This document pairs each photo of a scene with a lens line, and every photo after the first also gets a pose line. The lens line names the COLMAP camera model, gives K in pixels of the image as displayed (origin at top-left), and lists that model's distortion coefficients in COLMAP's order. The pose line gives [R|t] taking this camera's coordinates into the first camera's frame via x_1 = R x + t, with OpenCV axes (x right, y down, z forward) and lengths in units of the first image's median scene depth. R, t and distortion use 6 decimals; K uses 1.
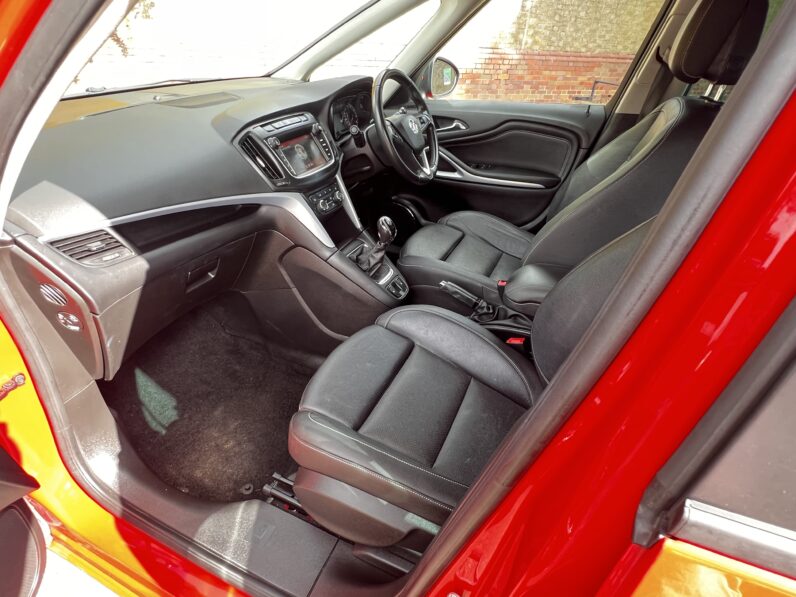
lens RADIAL K [[447.0, 0, 398.0], [0, 447.0, 298.5], [0, 0, 1]] dist [0.006109, 0.000744]
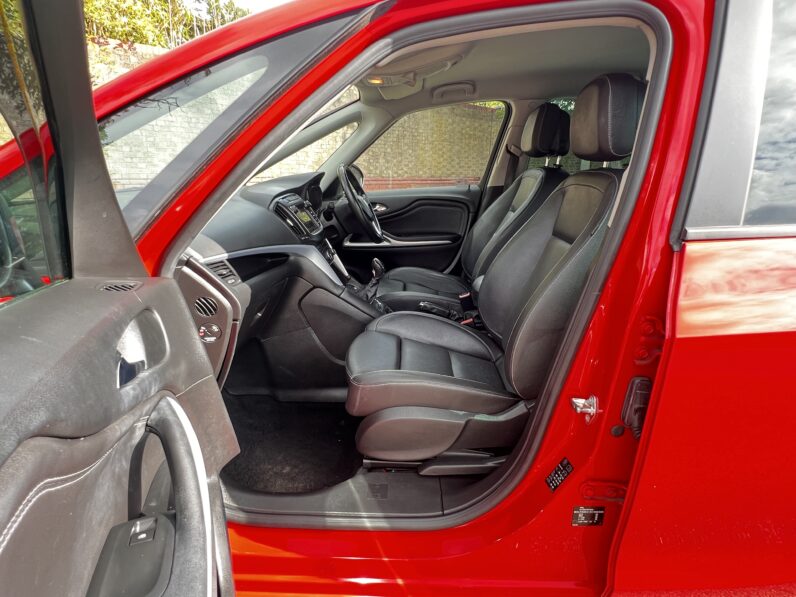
lens RADIAL K [[447.0, 0, 398.0], [0, 447.0, 298.5], [0, 0, 1]] dist [0.006109, 0.000744]
pose [[0.922162, -0.143695, 0.359122, -0.429922], [0.231657, 0.948683, -0.215259, 0.215266], [-0.309761, 0.281697, 0.908127, -0.178943]]
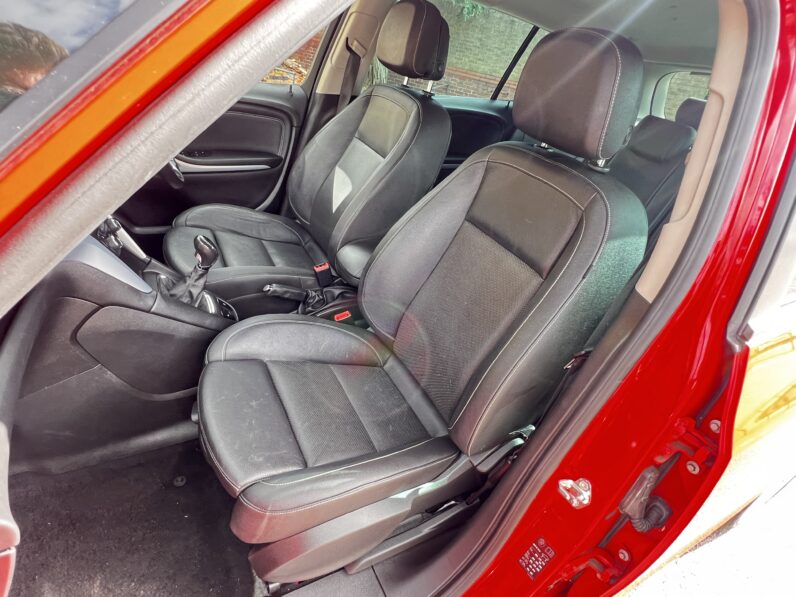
lens RADIAL K [[448.0, 0, 402.0], [0, 448.0, 298.4], [0, 0, 1]] dist [-0.004314, -0.001180]
pose [[0.598061, -0.351834, 0.720094, -0.412250], [0.283778, 0.933243, 0.220290, -0.140115], [-0.749528, 0.072600, 0.657979, 0.170102]]
